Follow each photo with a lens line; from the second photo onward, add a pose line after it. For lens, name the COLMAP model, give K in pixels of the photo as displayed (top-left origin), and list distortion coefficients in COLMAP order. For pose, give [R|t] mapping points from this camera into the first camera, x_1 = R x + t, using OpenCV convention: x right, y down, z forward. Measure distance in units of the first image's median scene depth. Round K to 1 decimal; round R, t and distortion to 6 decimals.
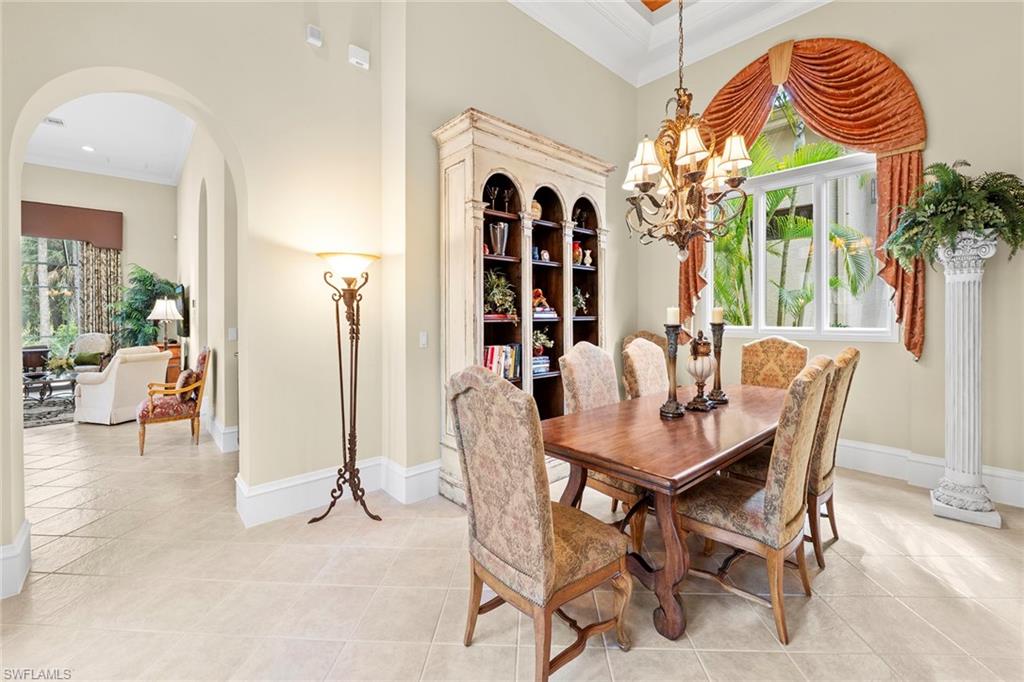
lens RADIAL K [[420.1, 0, 511.1], [0, 420.1, 320.2], [0, 0, 1]] dist [-0.012974, 0.000211]
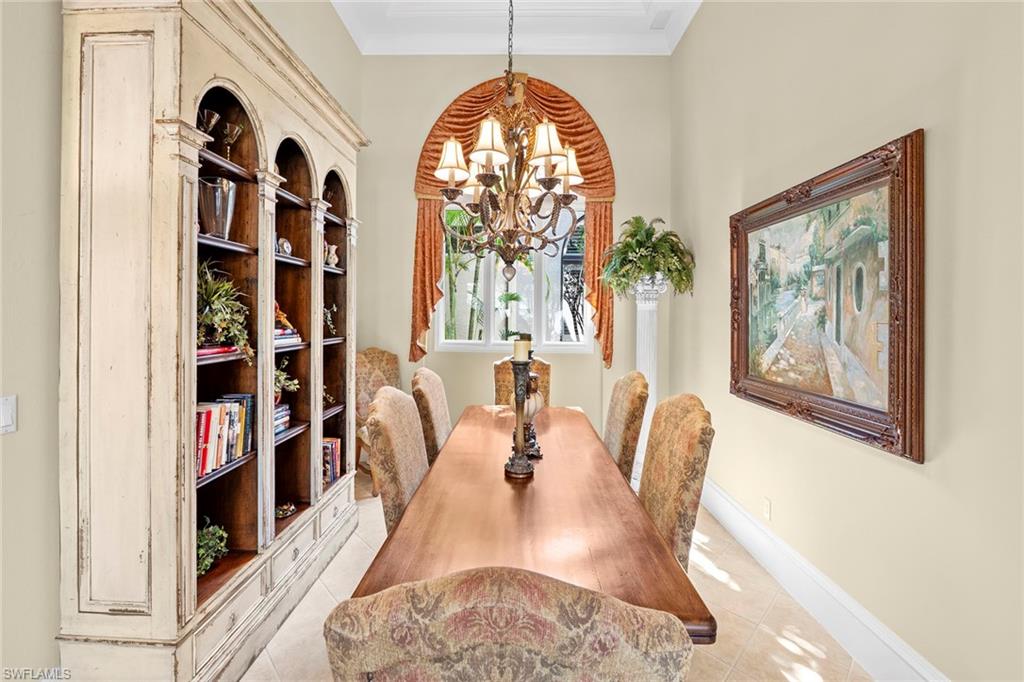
lens RADIAL K [[423.0, 0, 511.8], [0, 423.0, 314.2], [0, 0, 1]] dist [-0.007605, -0.000115]
pose [[0.684519, 0.013032, 0.728878, -0.156464], [-0.008180, 0.999915, -0.010196, -0.050510], [-0.728949, 0.001017, 0.684567, 0.328182]]
